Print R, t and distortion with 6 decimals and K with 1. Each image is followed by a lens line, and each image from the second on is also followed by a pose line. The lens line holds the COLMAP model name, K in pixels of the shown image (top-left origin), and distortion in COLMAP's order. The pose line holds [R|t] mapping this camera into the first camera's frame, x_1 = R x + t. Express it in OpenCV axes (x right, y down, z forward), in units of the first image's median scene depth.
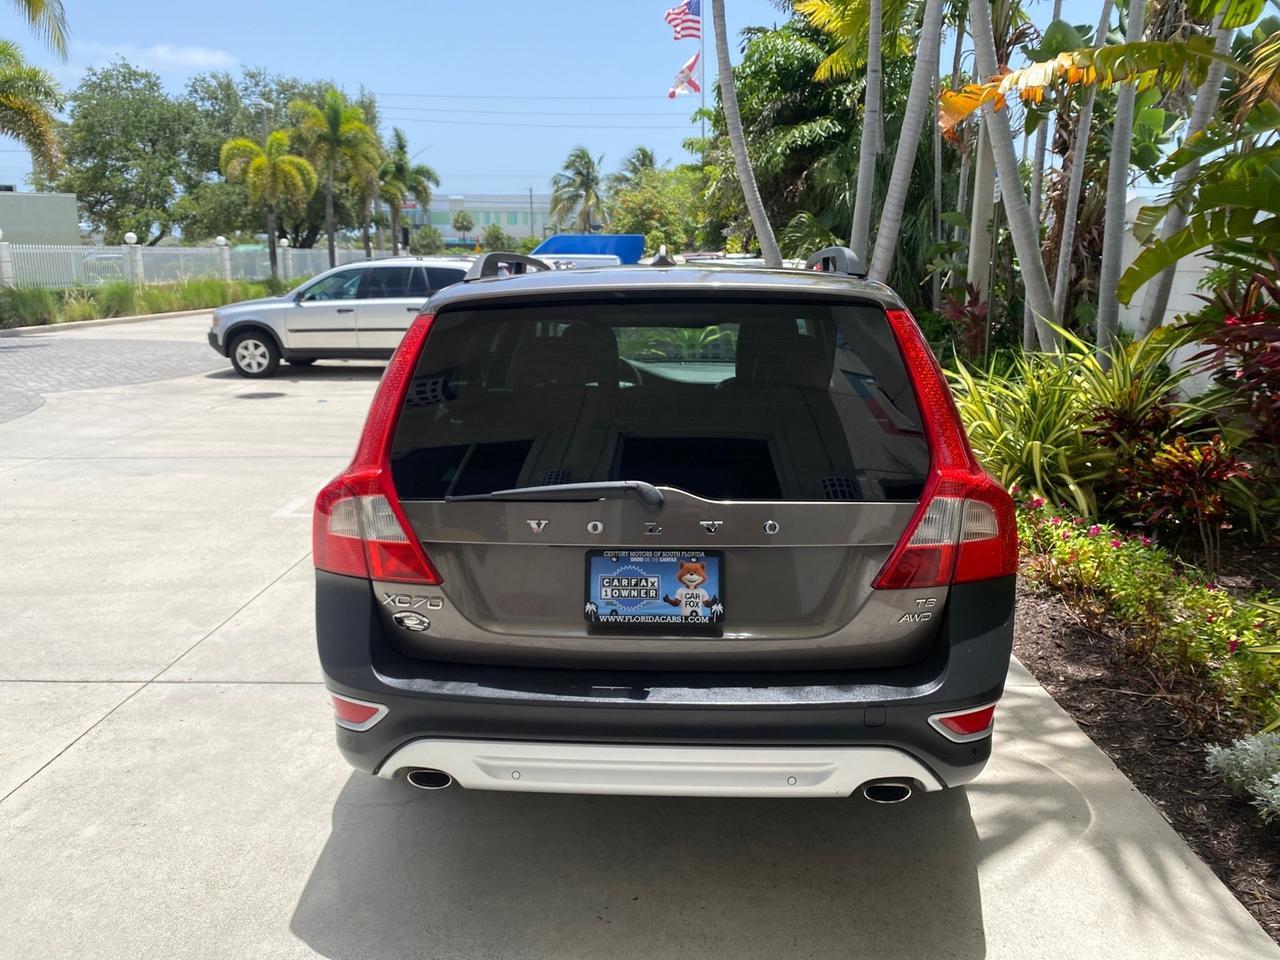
lens RADIAL K [[977.6, 0, 642.8], [0, 977.6, 478.7], [0, 0, 1]] dist [0.003669, 0.000281]
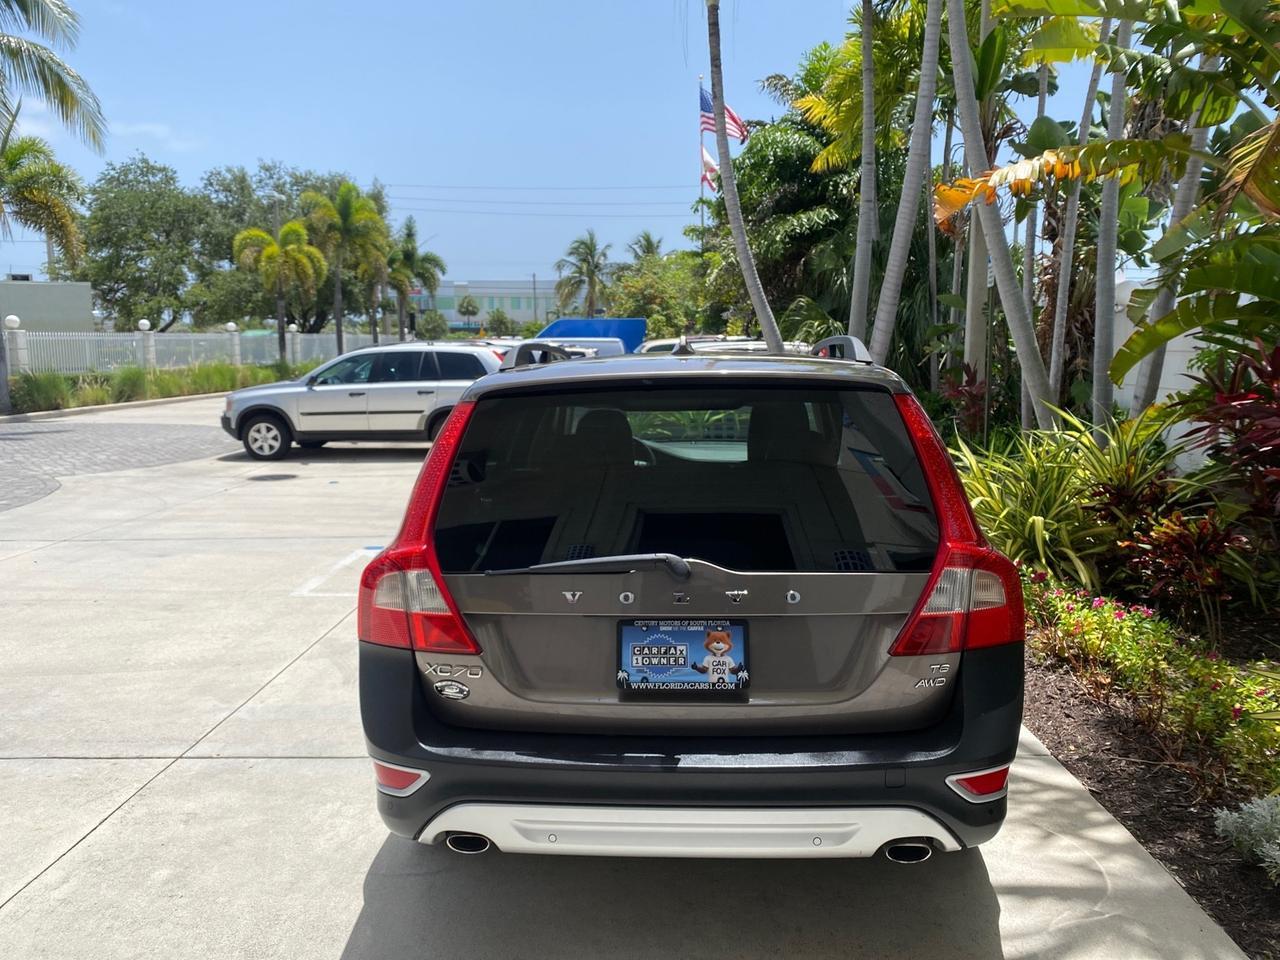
lens RADIAL K [[974.5, 0, 646.9], [0, 974.5, 481.9], [0, 0, 1]] dist [0.006578, -0.003152]
pose [[0.999974, -0.006871, 0.002163, -0.005461], [0.007018, 0.996956, -0.077656, 0.001132], [-0.001622, 0.077669, 0.996978, -0.012757]]
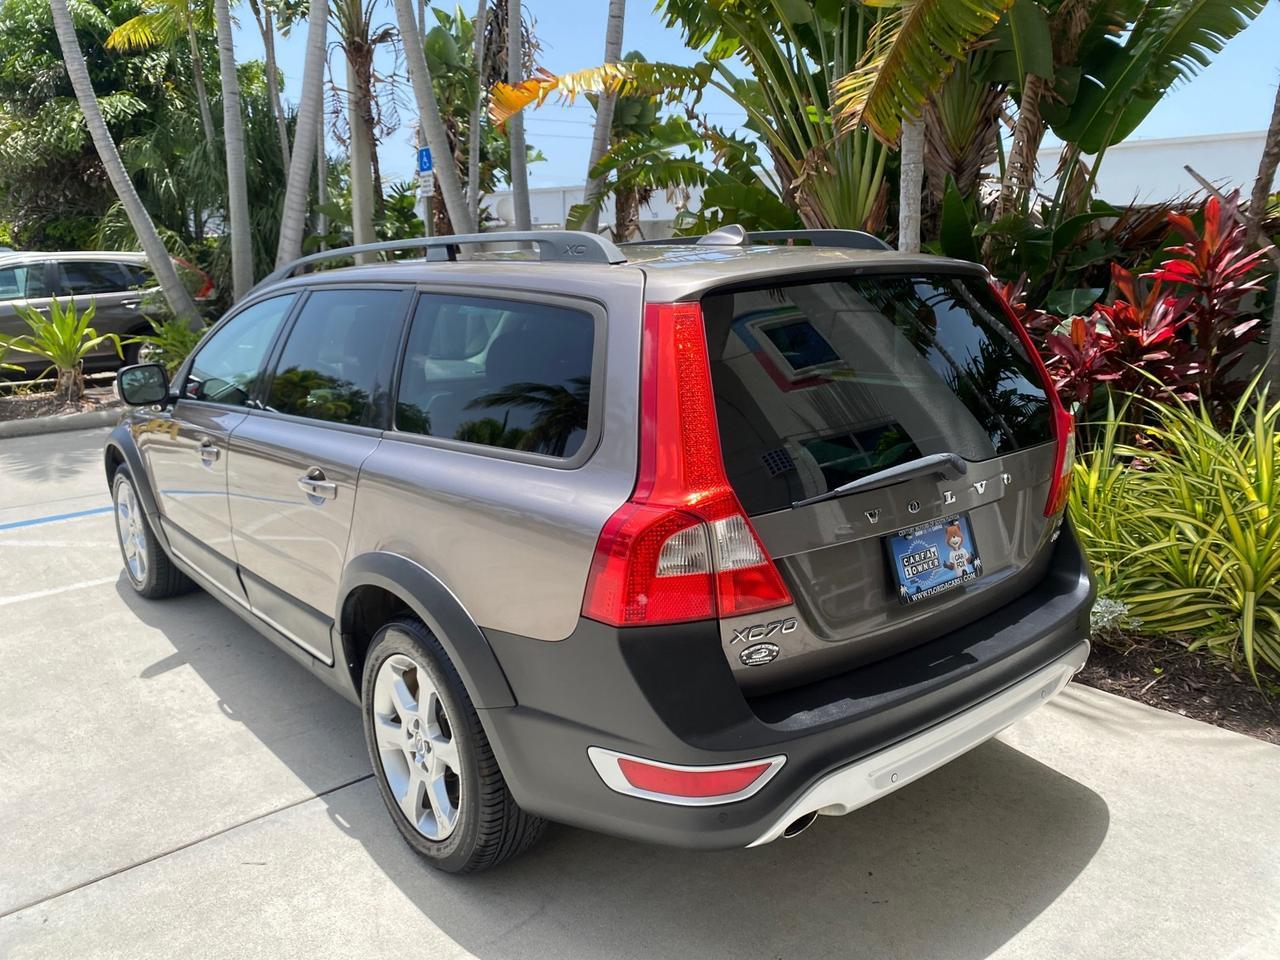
lens RADIAL K [[984.9, 0, 635.9], [0, 984.9, 474.2], [0, 0, 1]] dist [-0.010140, 0.013918]
pose [[0.737611, -0.146925, 0.659047, -0.174265], [0.148257, 0.987462, 0.054209, -0.015186], [-0.658749, 0.057724, 0.750145, 0.082844]]
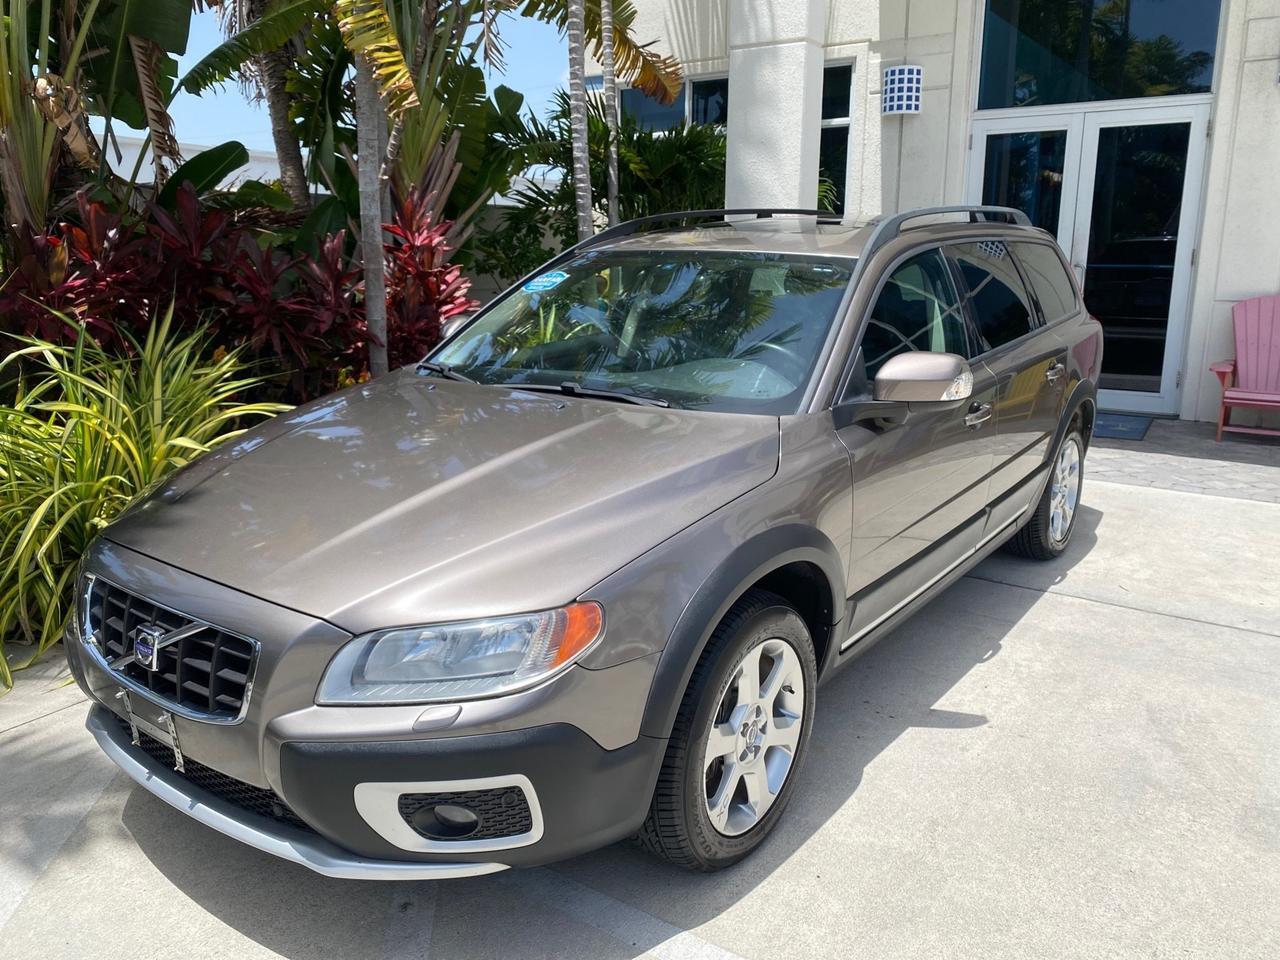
lens RADIAL K [[977.6, 0, 642.8], [0, 977.6, 478.7], [0, 0, 1]] dist [0.003669, 0.000281]
pose [[-0.832602, -0.128043, 0.538868, -0.145180], [0.112337, 0.913652, 0.390667, -0.134050], [-0.542360, 0.385805, -0.746324, 0.689904]]
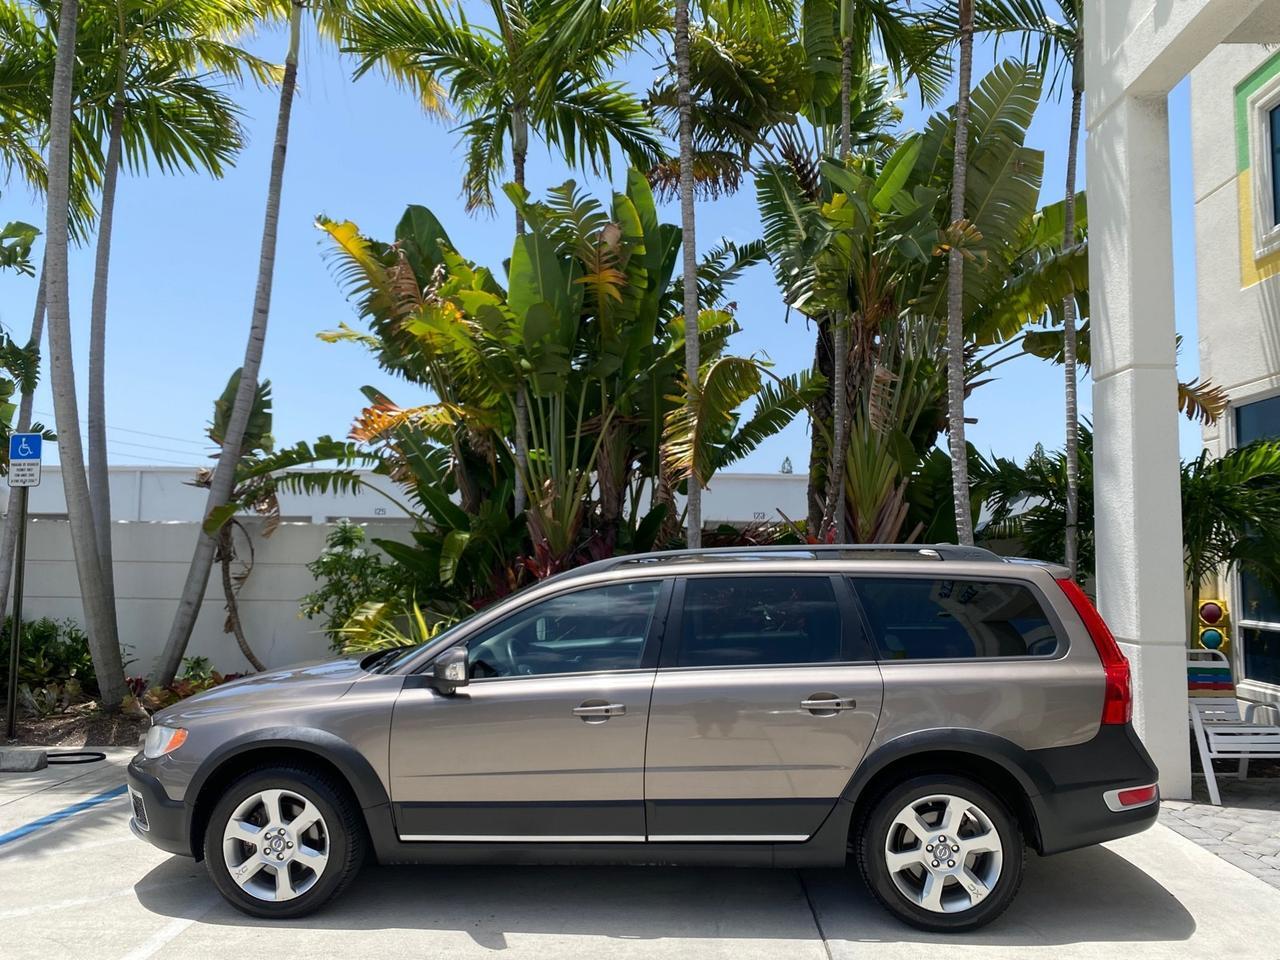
lens RADIAL K [[974.7, 0, 640.0], [0, 974.7, 480.0], [0, 0, 1]] dist [0.013455, -0.009869]
pose [[0.018055, 0.082573, 0.996421, -0.449825], [0.198958, 0.976357, -0.084516, -0.076773], [-0.979842, 0.199772, 0.001200, 0.371669]]
